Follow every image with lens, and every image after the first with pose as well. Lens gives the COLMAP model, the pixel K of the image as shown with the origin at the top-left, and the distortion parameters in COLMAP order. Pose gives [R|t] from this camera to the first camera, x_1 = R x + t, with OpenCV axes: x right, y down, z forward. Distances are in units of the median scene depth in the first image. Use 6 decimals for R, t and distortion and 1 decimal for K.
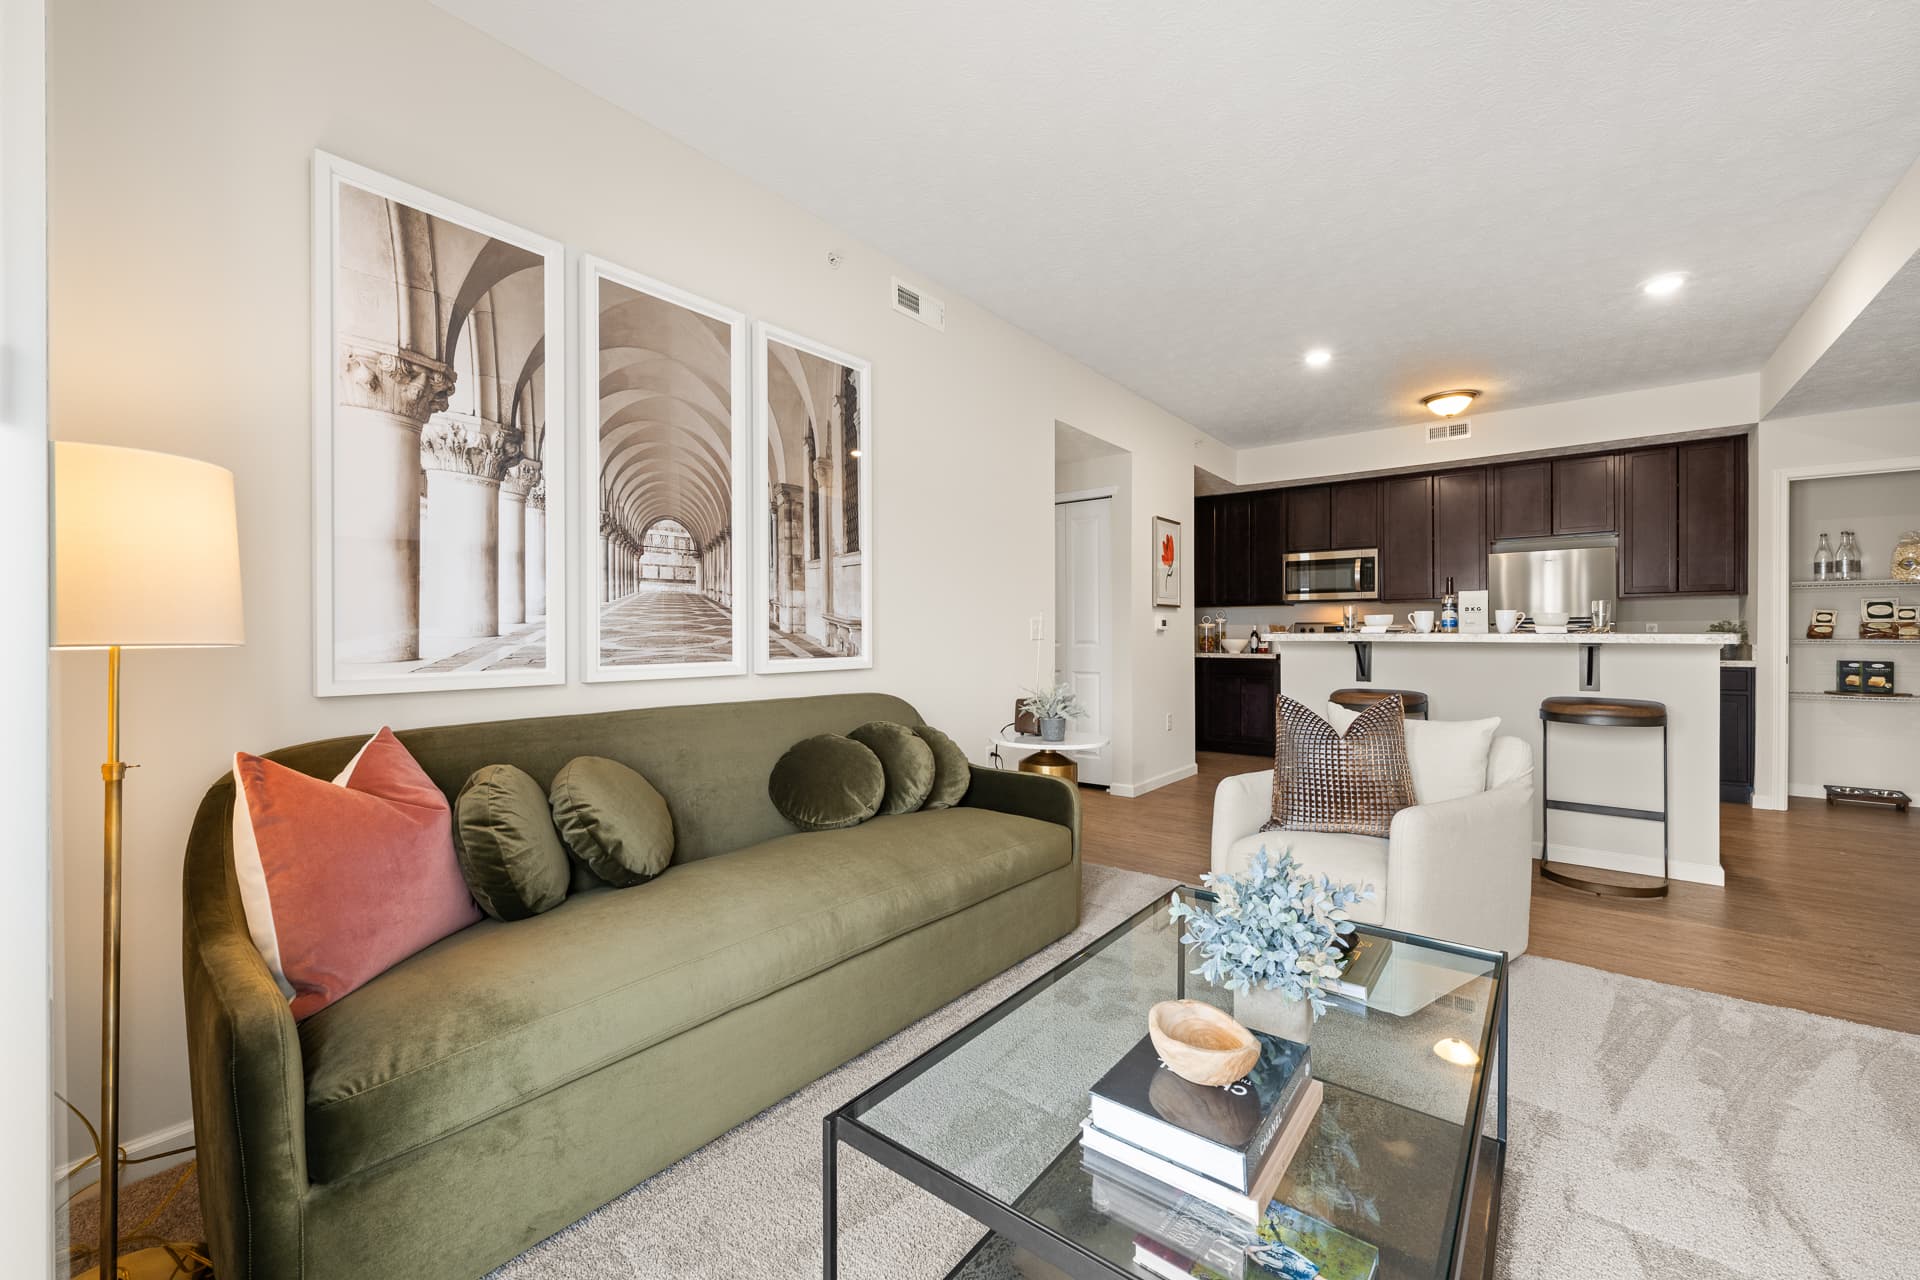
lens RADIAL K [[752.6, 0, 963.7], [0, 752.6, 630.6], [0, 0, 1]] dist [0.002586, 0.000102]
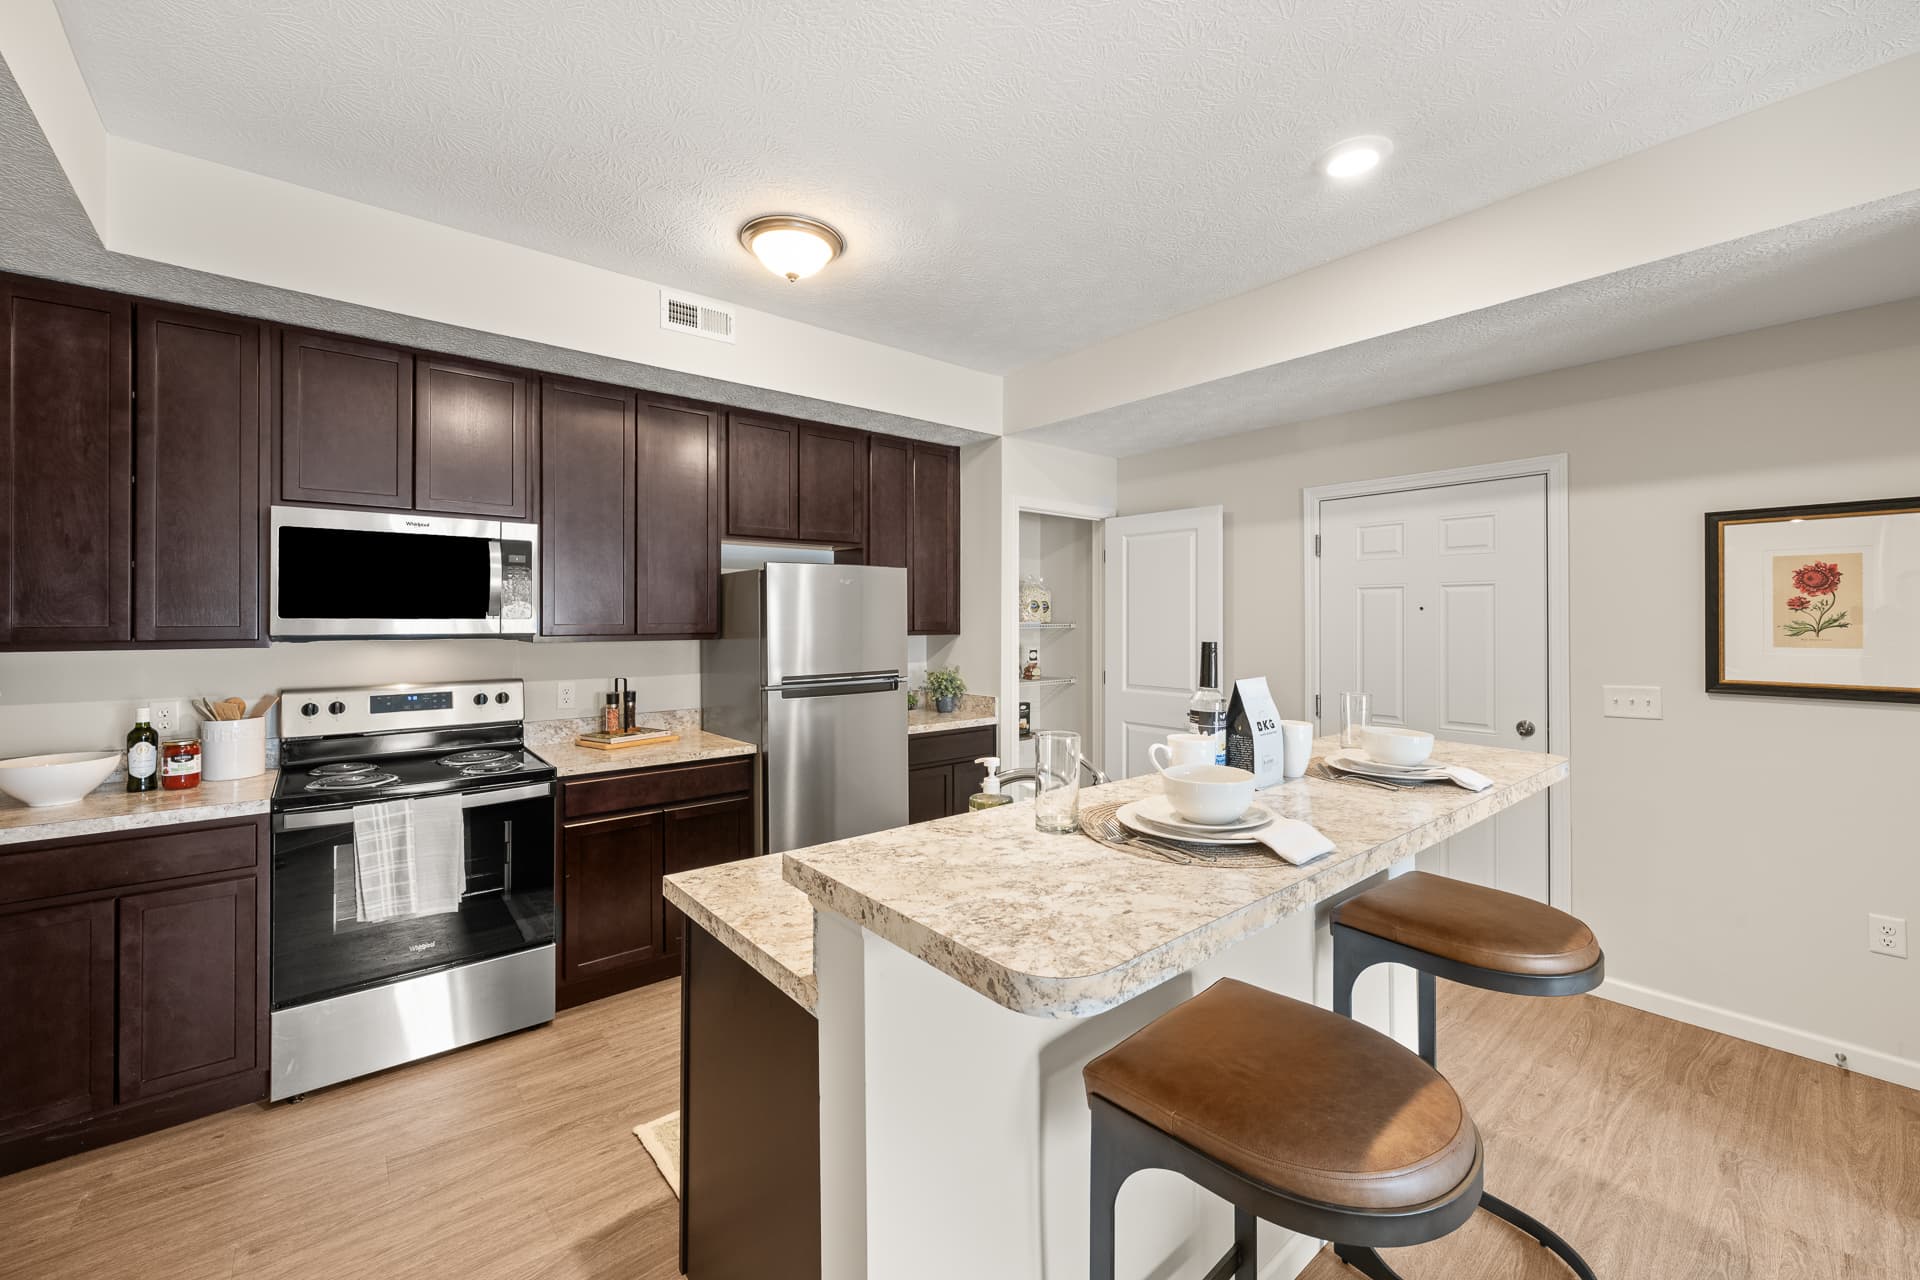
lens RADIAL K [[801.7, 0, 966.5], [0, 801.7, 636.5], [0, 0, 1]] dist [0.001462, 0.000636]
pose [[0.163792, -0.006862, 0.986471, 0.115562], [0.007812, 0.999953, 0.005658, -0.041563], [-0.986464, 0.006779, 0.163838, 0.664351]]
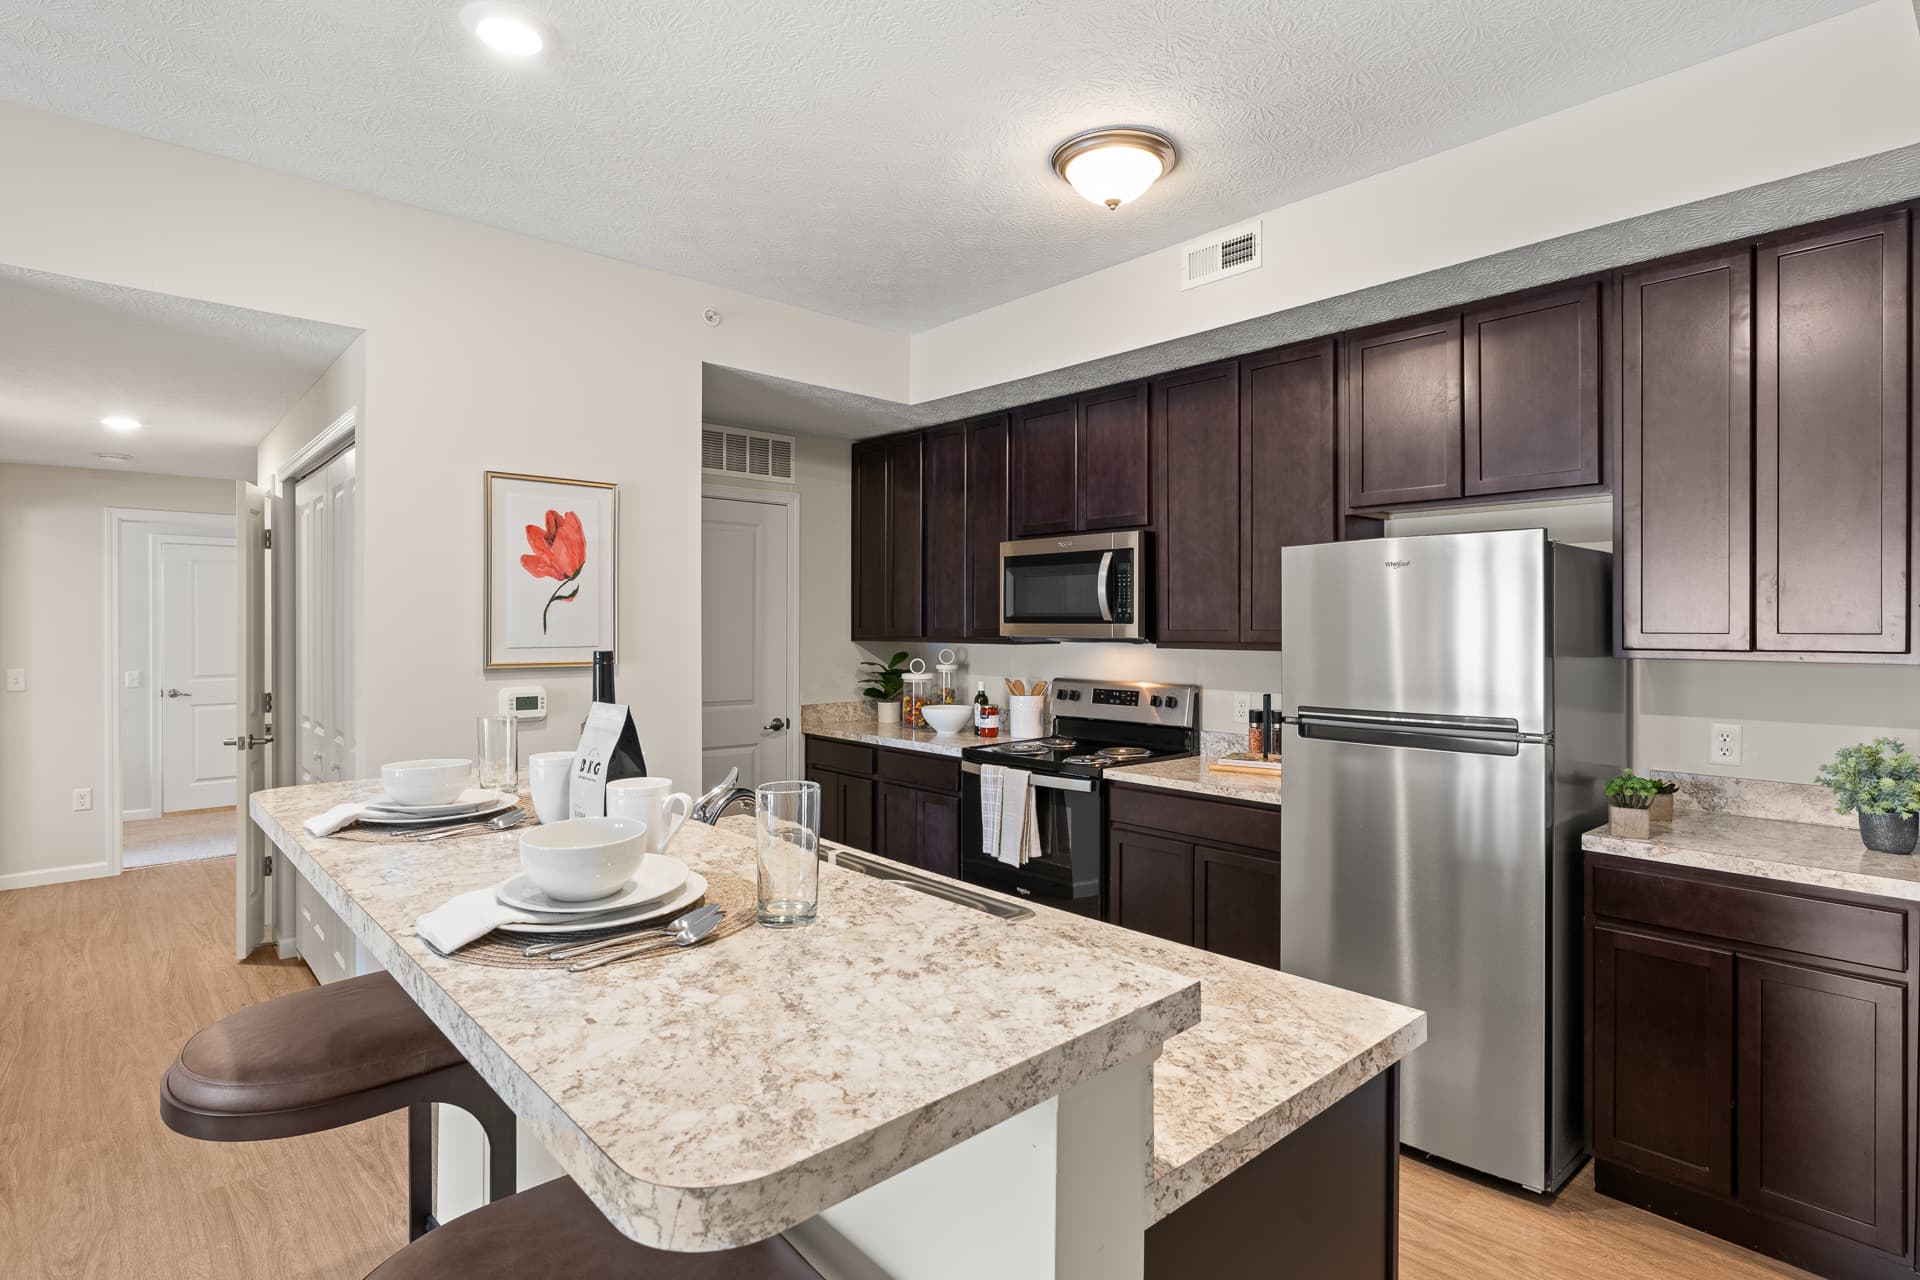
lens RADIAL K [[992.6, 0, 1010.4], [0, 992.6, 603.2], [0, 0, 1]] dist [-0.000288, 0.000457]
pose [[0.988247, 0.001994, -0.152854, 0.563036], [-0.004097, 0.999901, -0.013439, -0.056271], [0.152812, 0.013908, 0.988157, 0.396050]]
